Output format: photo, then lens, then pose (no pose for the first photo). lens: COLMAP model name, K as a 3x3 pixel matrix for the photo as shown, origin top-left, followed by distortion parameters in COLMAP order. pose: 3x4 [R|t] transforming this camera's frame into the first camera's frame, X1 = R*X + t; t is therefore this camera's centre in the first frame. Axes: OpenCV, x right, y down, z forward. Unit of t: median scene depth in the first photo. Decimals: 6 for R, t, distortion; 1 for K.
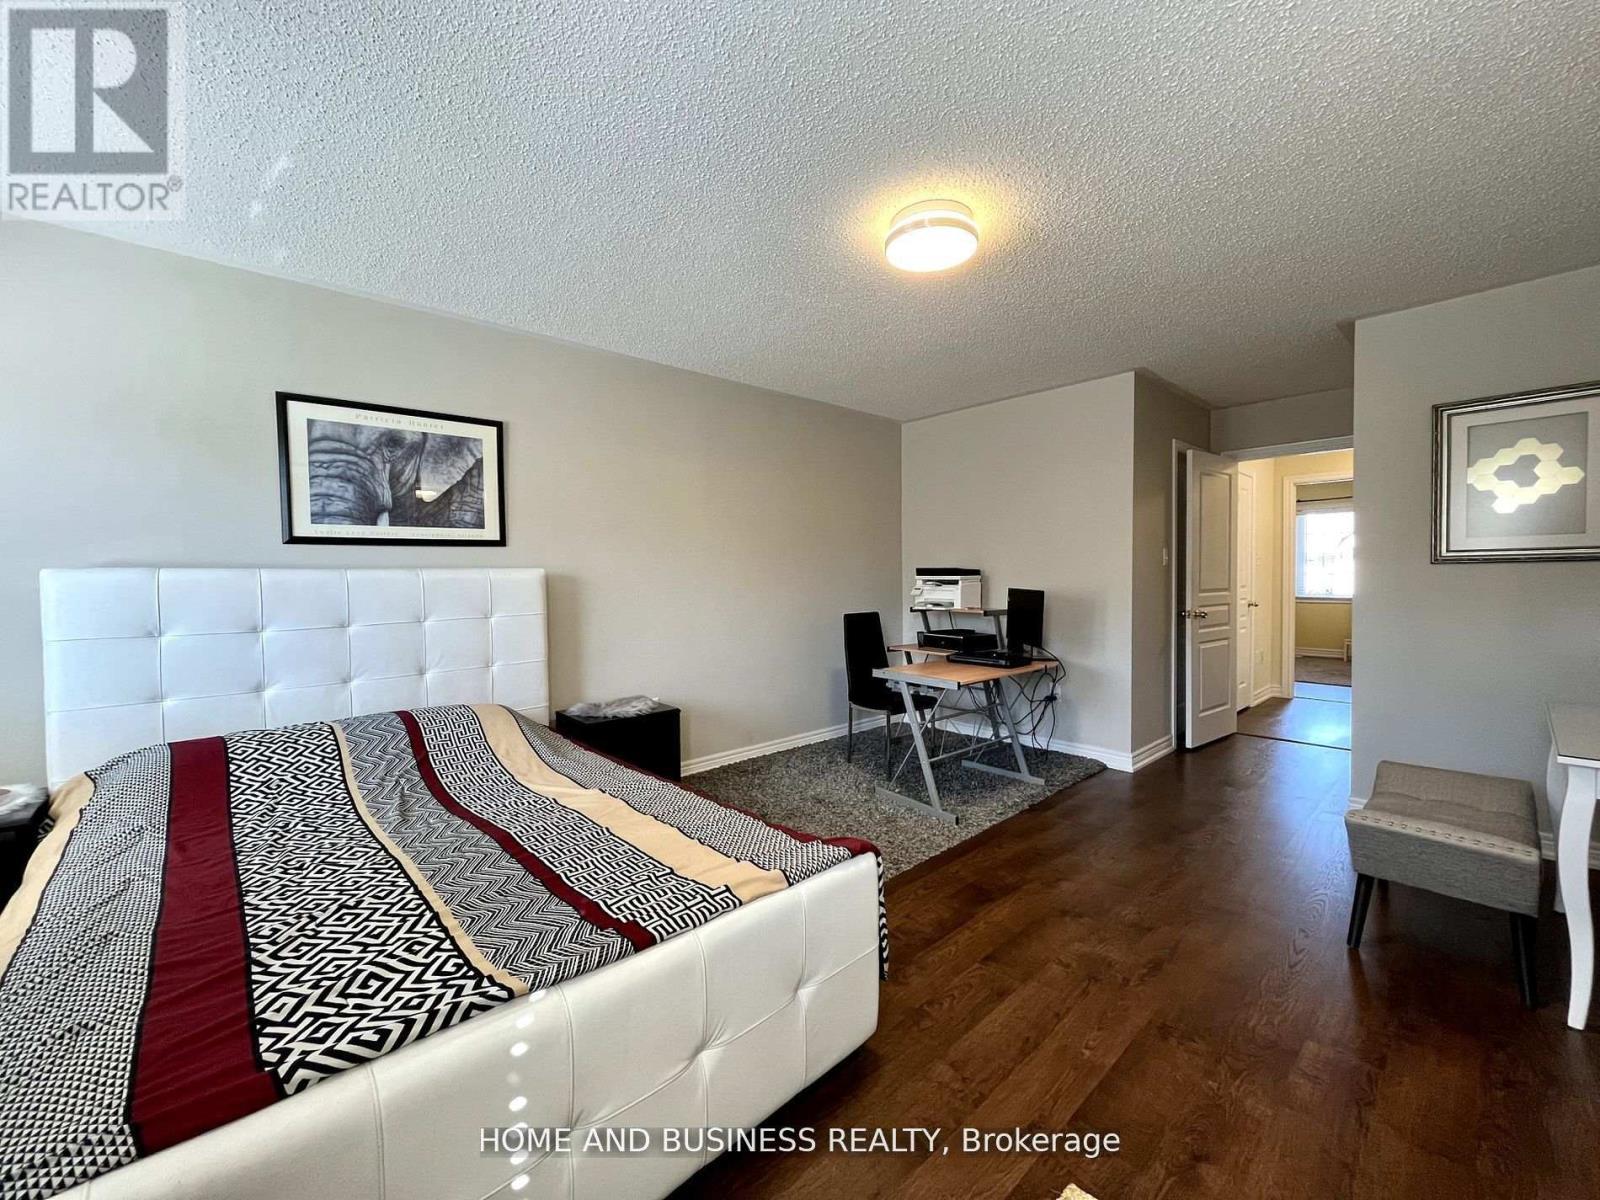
lens RADIAL K [[643.2, 0, 802.5], [0, 643.2, 595.6], [0, 0, 1]] dist [-0.001044, -0.000202]
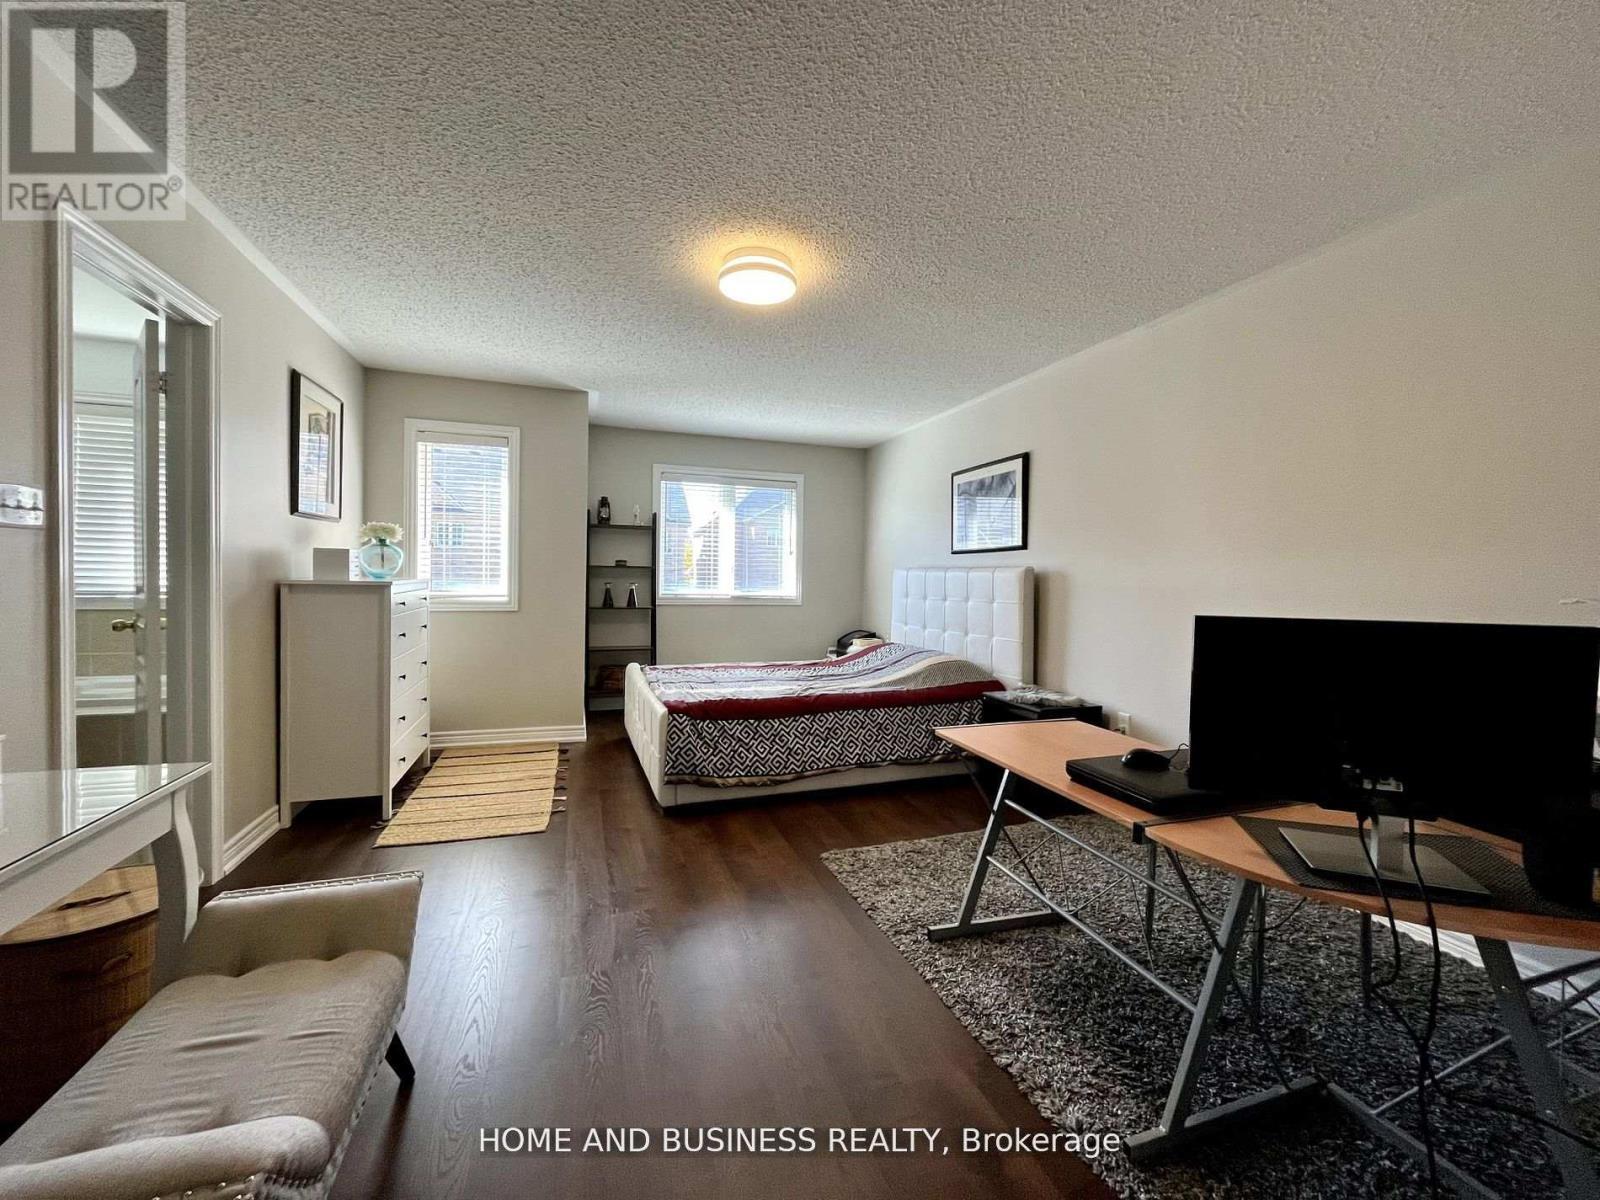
lens RADIAL K [[643.2, 0, 802.5], [0, 643.2, 595.6], [0, 0, 1]] dist [-0.001044, -0.000202]
pose [[-0.415148, 0.051034, -0.908321, 0.902511], [-0.021548, 0.997594, 0.065898, -0.067726], [0.909499, 0.046930, -0.413050, 1.194483]]
